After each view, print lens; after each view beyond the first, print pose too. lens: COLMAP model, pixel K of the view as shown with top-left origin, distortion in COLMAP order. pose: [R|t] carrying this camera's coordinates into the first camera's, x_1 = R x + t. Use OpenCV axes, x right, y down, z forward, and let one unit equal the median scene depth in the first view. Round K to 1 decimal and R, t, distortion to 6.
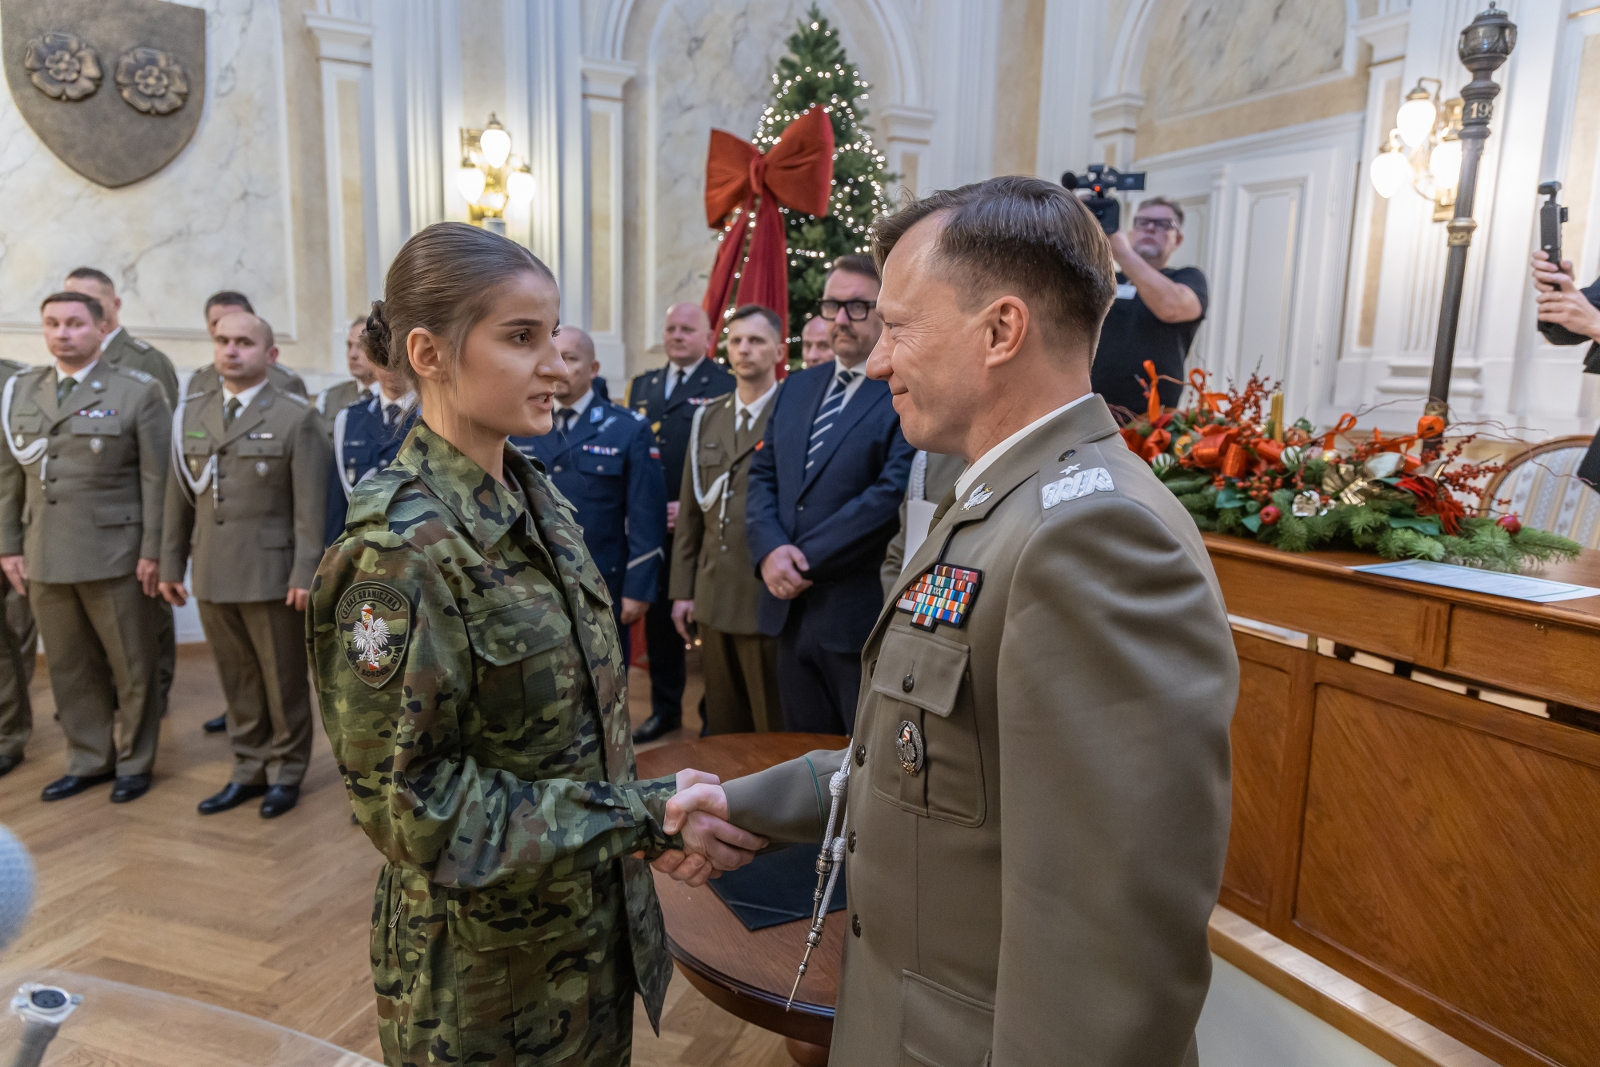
lens RADIAL K [[1092.0, 0, 803.9], [0, 1092.0, 556.4], [0, 0, 1]] dist [-0.003119, -0.000397]
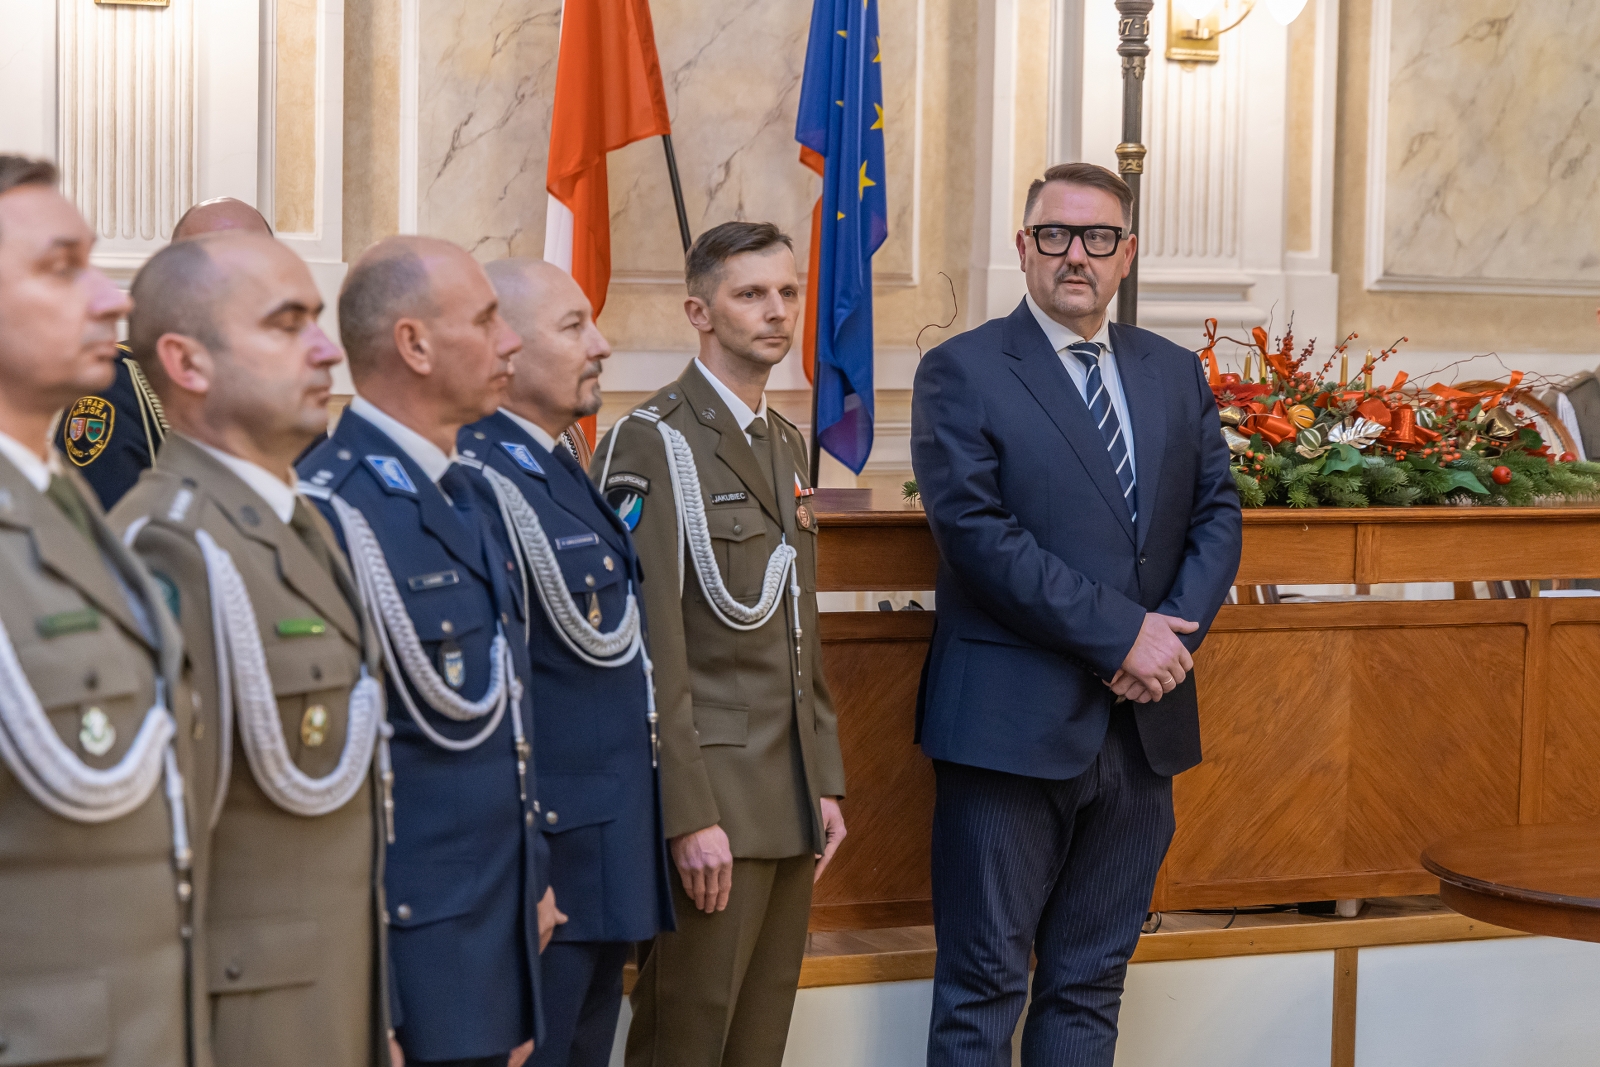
lens RADIAL K [[3389.4, 0, 800.0], [0, 3389.4, 533.5], [0, 0, 1]] dist [0.028548, -0.058489]
pose [[0.028203, -0.106706, 0.993890, -2.536875], [0.146434, 0.984001, 0.101489, -0.371606], [-0.988818, 0.142677, 0.043377, 1.409330]]
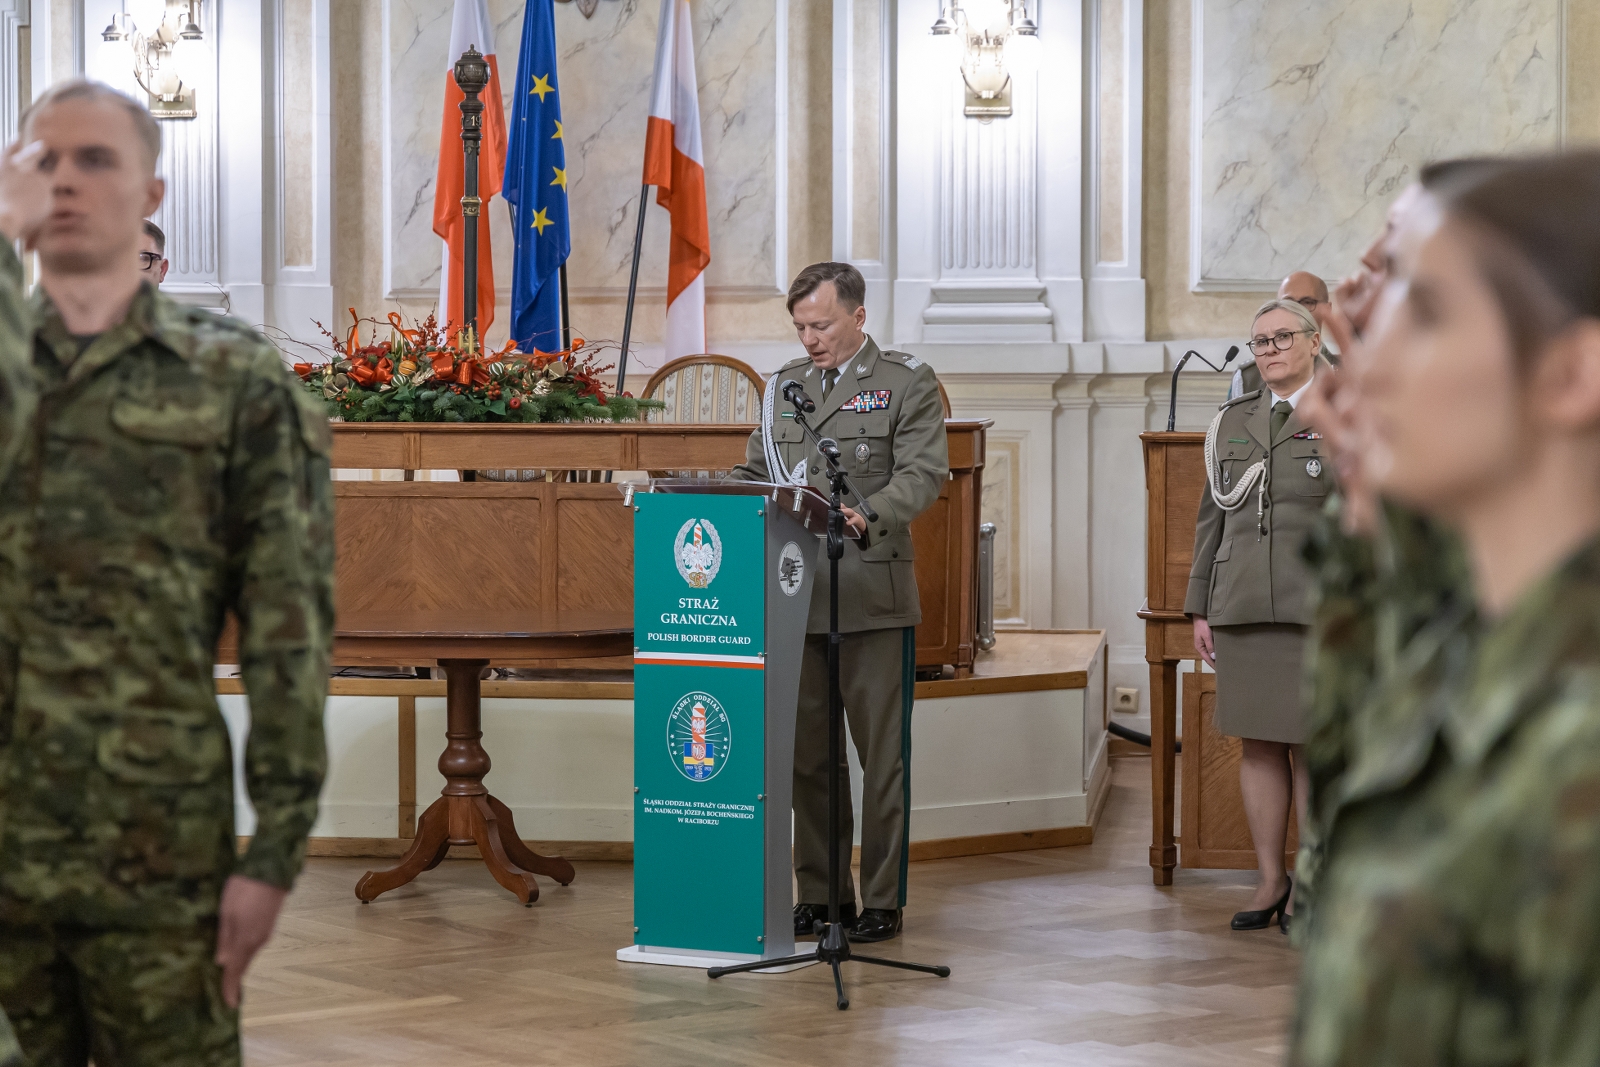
lens RADIAL K [[4366.0, 0, 800.0], [0, 4366.0, 533.5], [0, 0, 1]] dist [0.035818, 0.627752]
pose [[0.528461, -0.076603, 0.845495, -4.462223], [0.156381, 0.987662, -0.008260, 0.251803], [-0.834431, 0.136584, 0.533920, -2.565000]]
